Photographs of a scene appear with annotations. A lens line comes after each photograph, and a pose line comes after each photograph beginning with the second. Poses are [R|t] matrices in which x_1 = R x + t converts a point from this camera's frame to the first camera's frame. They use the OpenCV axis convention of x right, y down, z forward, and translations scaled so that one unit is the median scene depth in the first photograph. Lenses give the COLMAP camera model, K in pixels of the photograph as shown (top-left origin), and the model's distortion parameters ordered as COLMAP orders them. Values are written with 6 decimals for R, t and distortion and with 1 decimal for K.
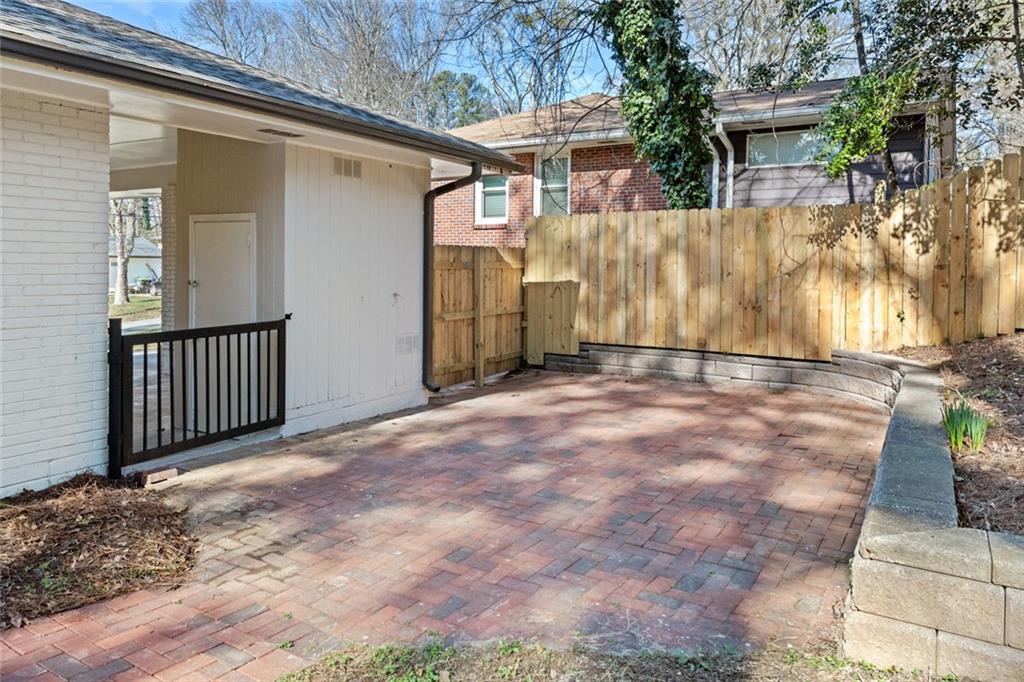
lens RADIAL K [[703.3, 0, 512.0], [0, 703.3, 341.0], [0, 0, 1]] dist [0.141496, -0.000203]
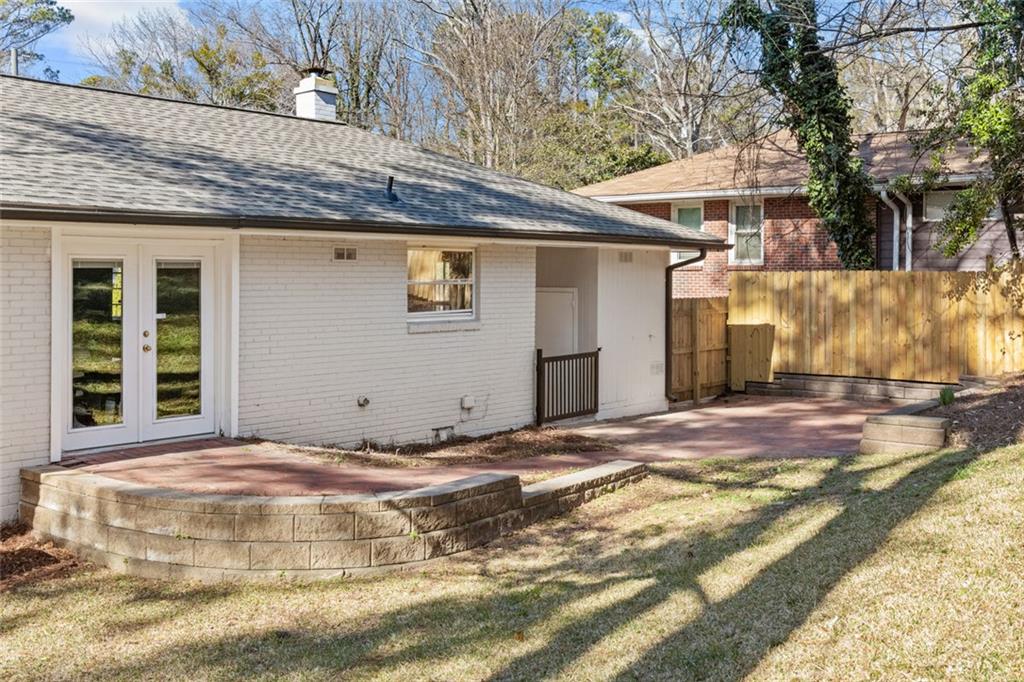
lens RADIAL K [[1181.8, 0, 512.0], [0, 1181.8, 341.0], [0, 0, 1]] dist [-0.007494, 0.016898]
pose [[0.992667, 0.000348, -0.120881, -0.120560], [-0.006861, 0.998546, -0.053466, 0.065566], [0.120687, 0.053903, 0.991226, -1.221983]]
